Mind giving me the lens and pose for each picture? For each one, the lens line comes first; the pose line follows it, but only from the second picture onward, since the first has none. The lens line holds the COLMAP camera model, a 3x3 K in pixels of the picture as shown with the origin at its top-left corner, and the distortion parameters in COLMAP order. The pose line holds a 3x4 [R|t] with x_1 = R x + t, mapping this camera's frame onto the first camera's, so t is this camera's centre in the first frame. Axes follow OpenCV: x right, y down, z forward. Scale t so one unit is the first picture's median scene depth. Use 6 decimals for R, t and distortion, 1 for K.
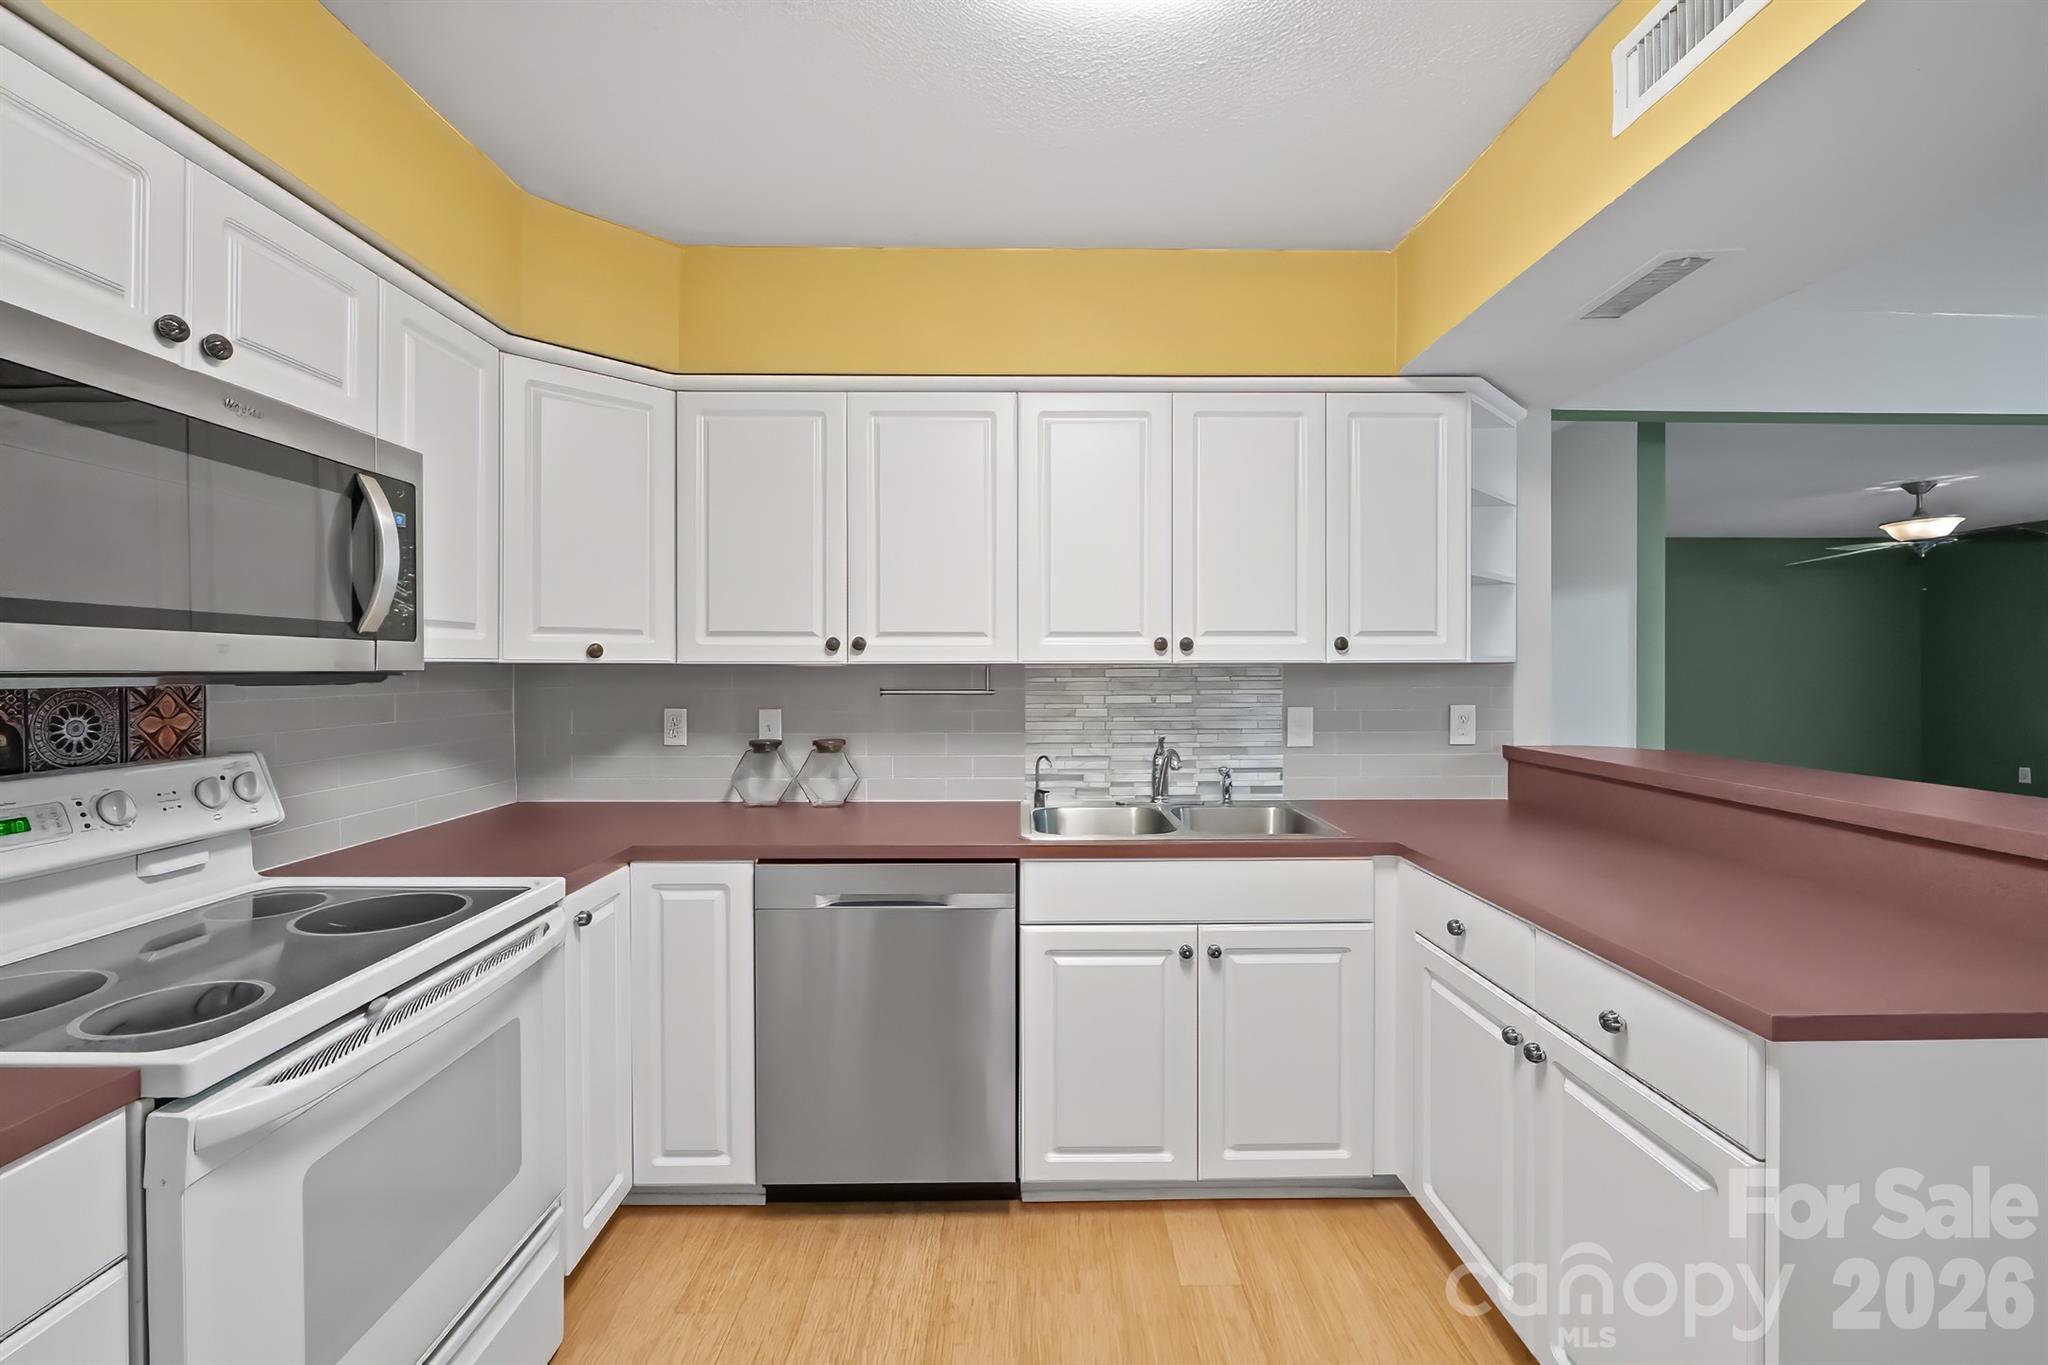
lens RADIAL K [[862.8, 0, 1024.7], [0, 862.8, 664.1], [0, 0, 1]] dist [0.002084, -0.000018]
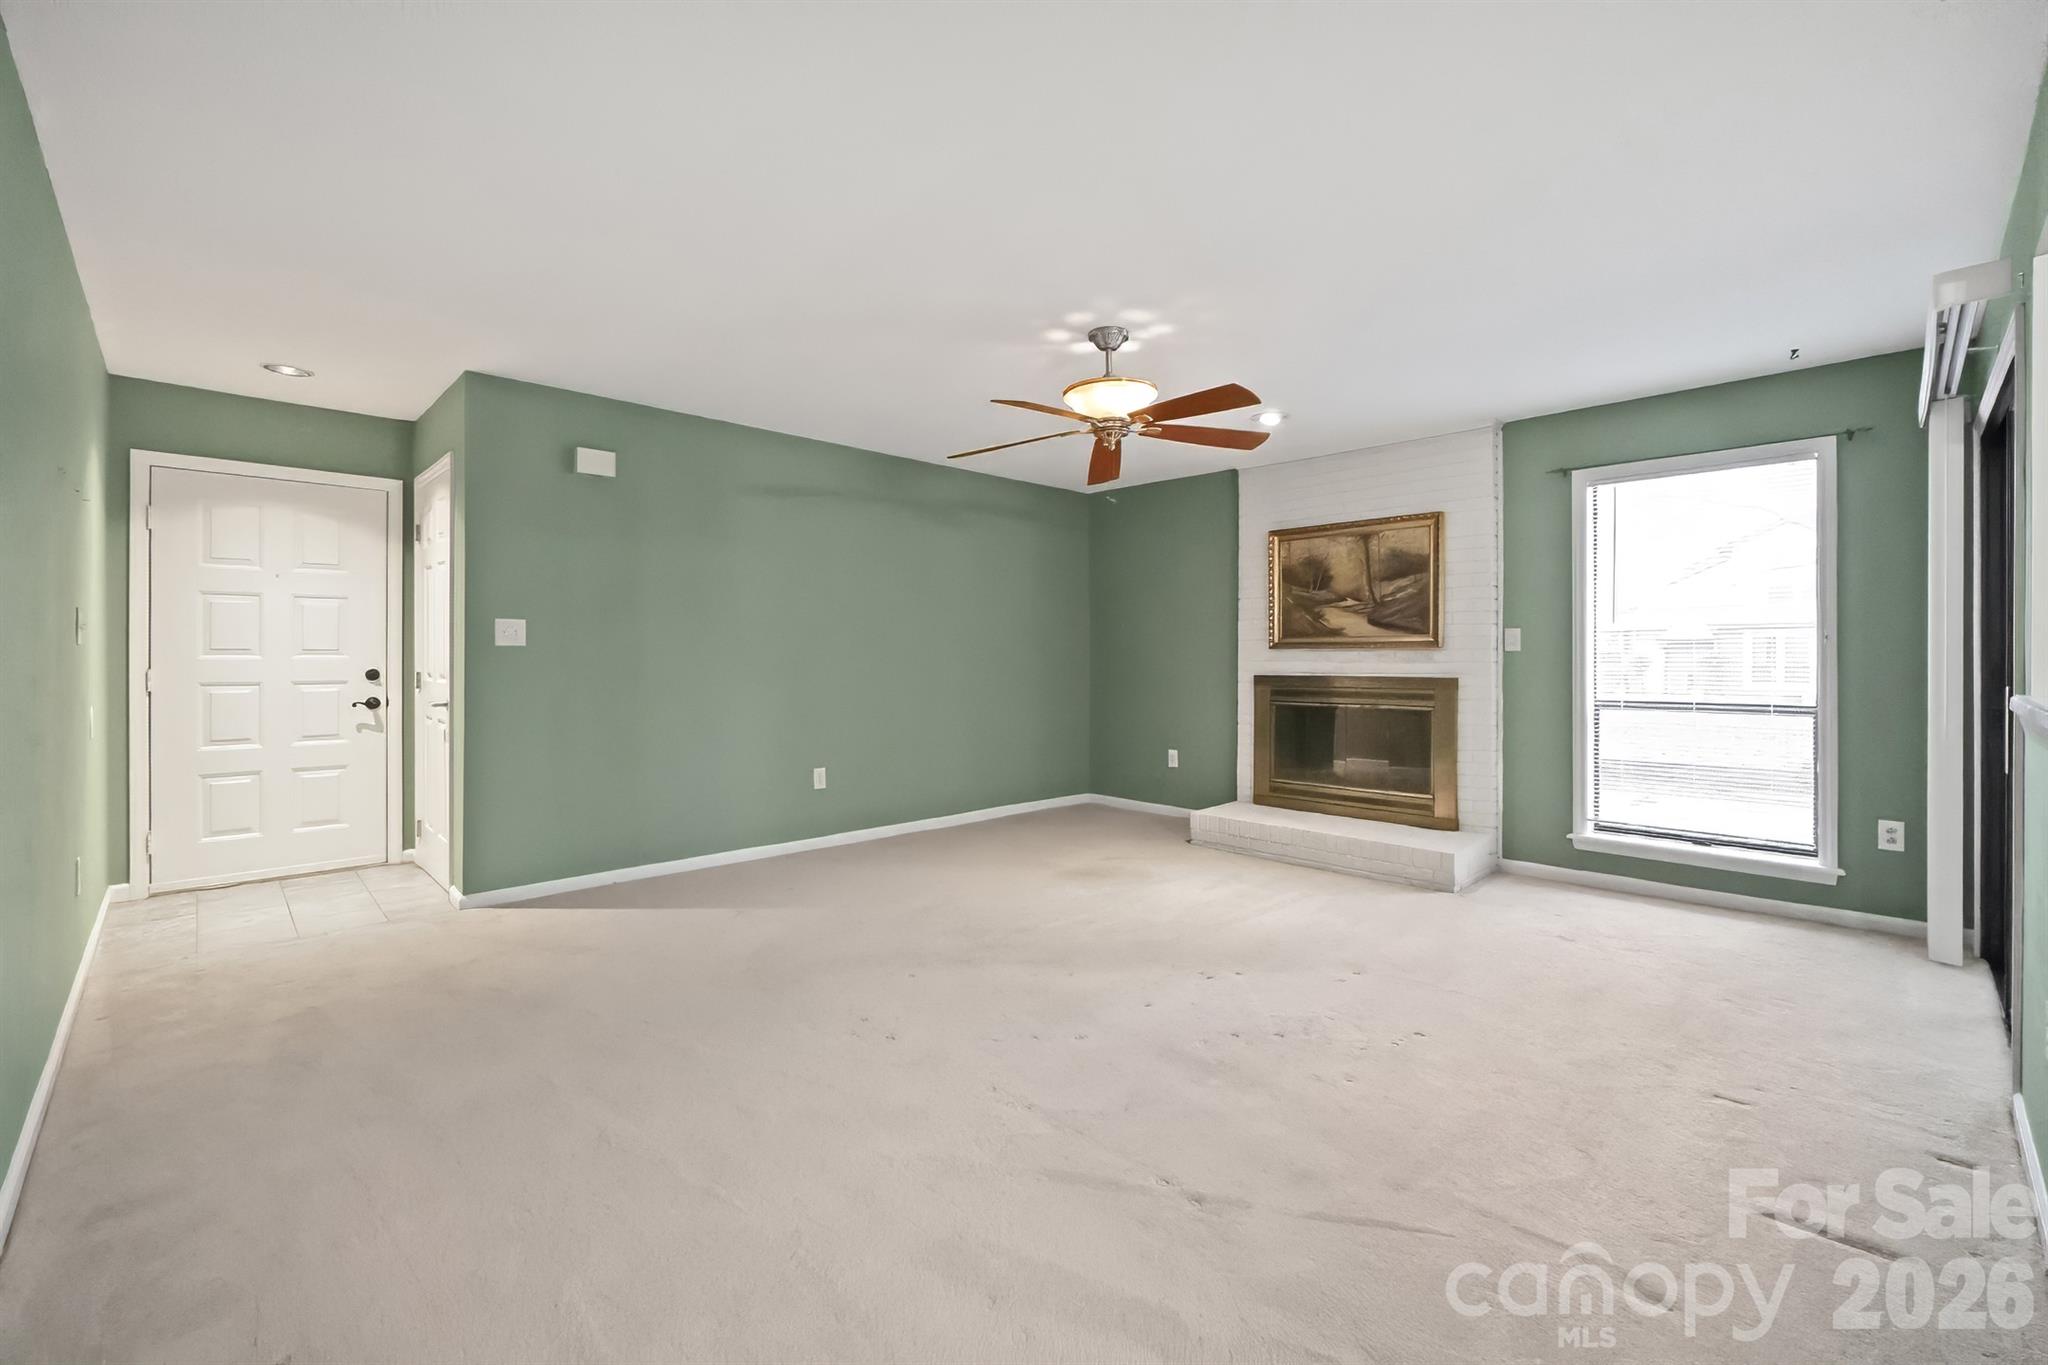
lens RADIAL K [[863.7, 0, 1029.1], [0, 863.7, 655.7], [0, 0, 1]] dist [-0.002656, -0.000236]
pose [[0.727046, 0.002804, 0.686583, 1.304946], [-0.002057, 0.999996, -0.001906, 0.073030], [-0.686586, -0.000027, 0.727049, 1.361282]]
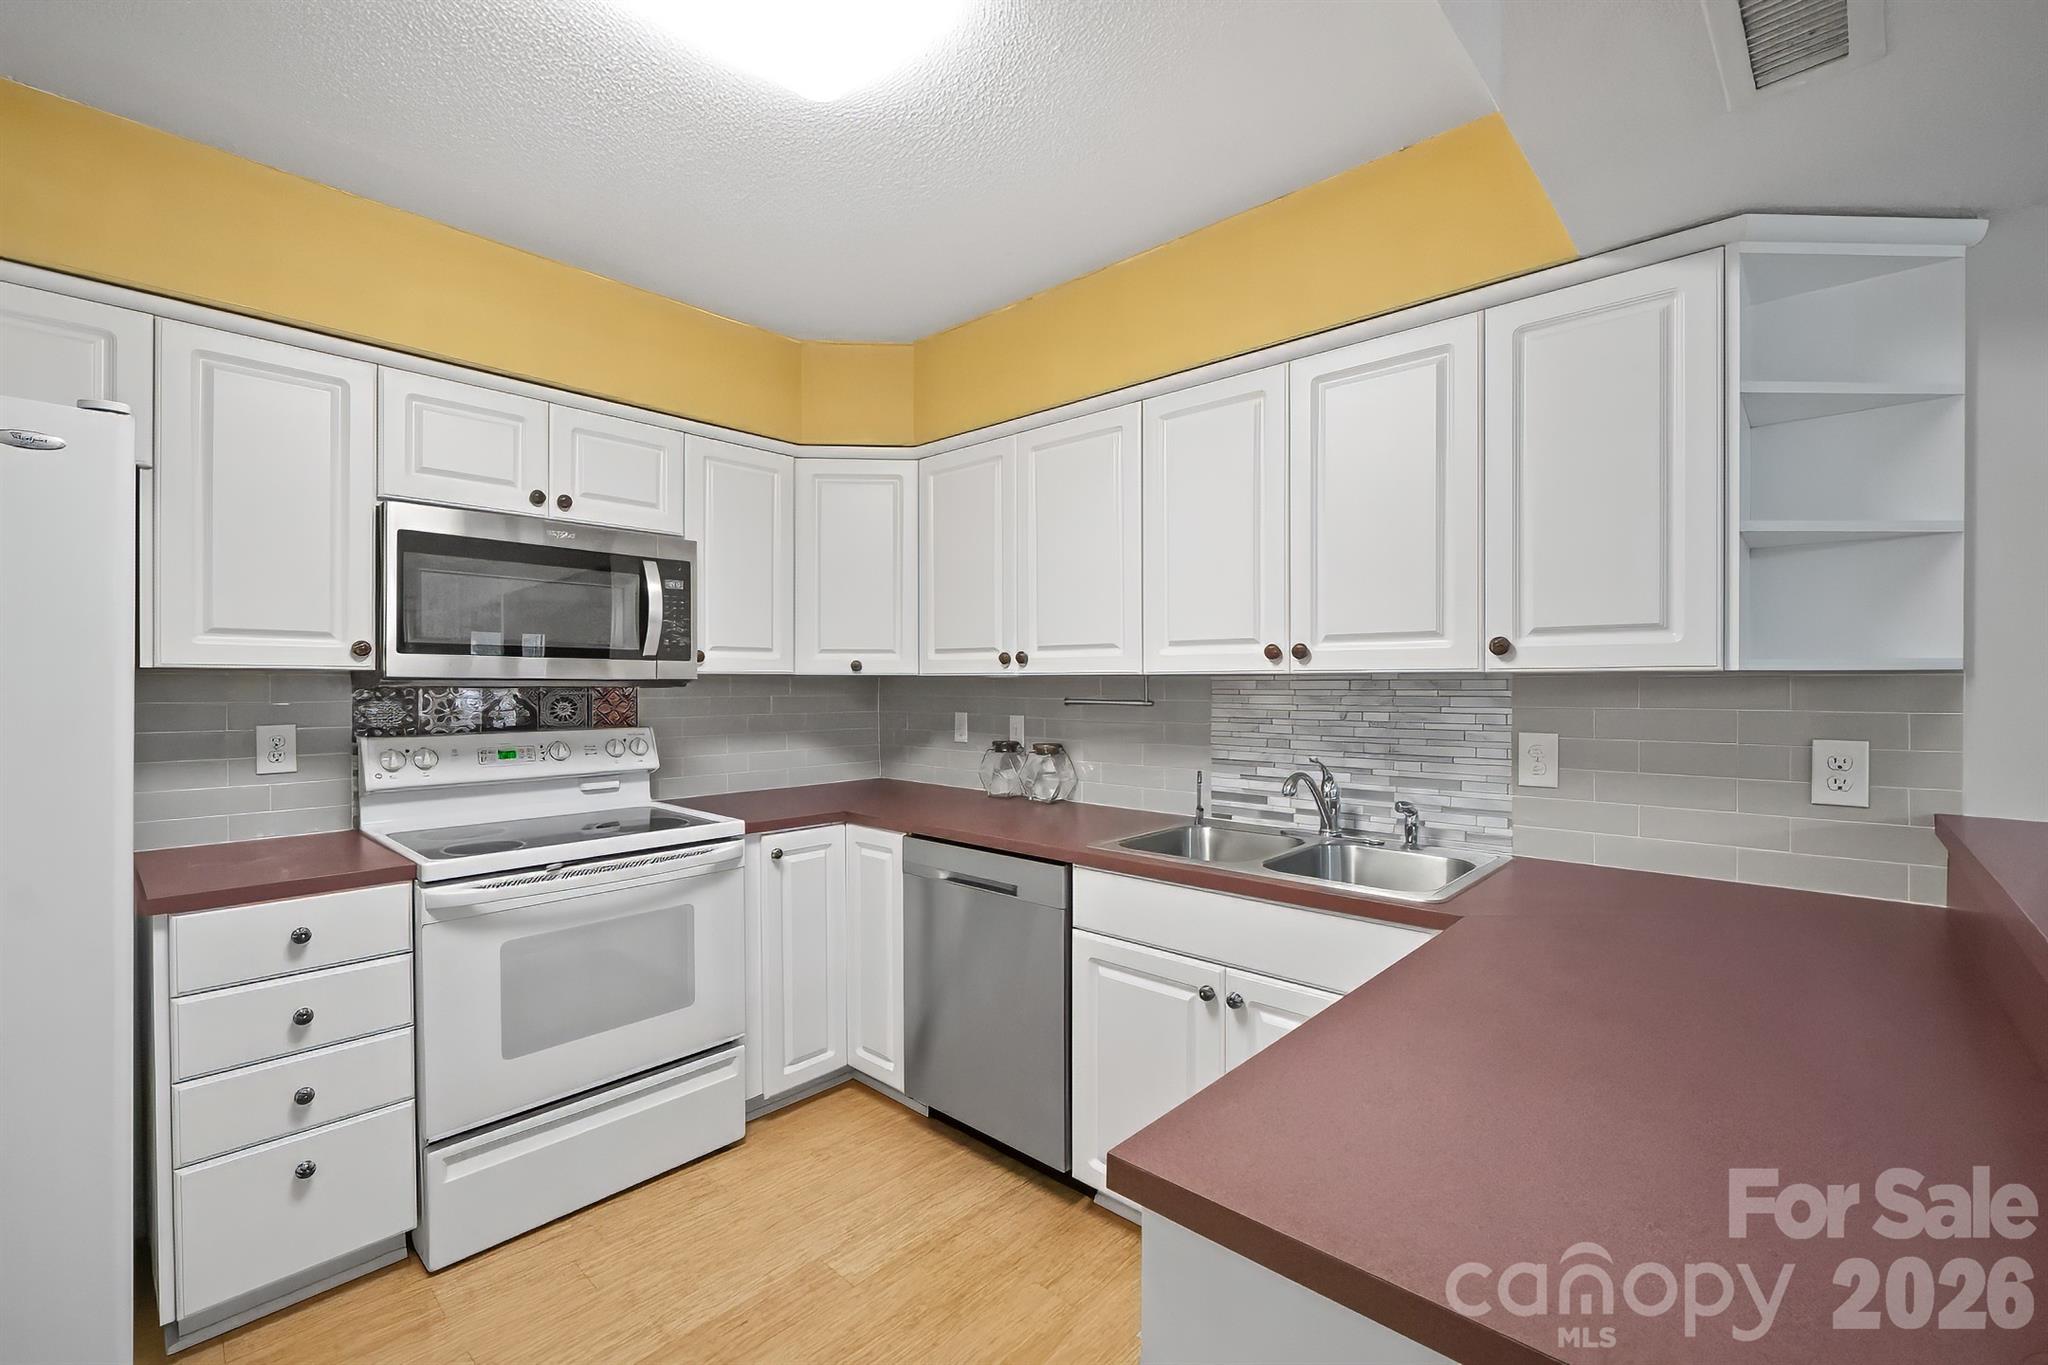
lens RADIAL K [[861.3, 0, 1024.0], [0, 861.3, 682.5], [0, 0, 1]] dist [-0.001399, 0.000148]
pose [[0.728567, 0.002796, -0.684969, 0.579673], [-0.000837, 0.999995, 0.003191, 0.005710], [0.684974, -0.001751, 0.728565, 0.187662]]
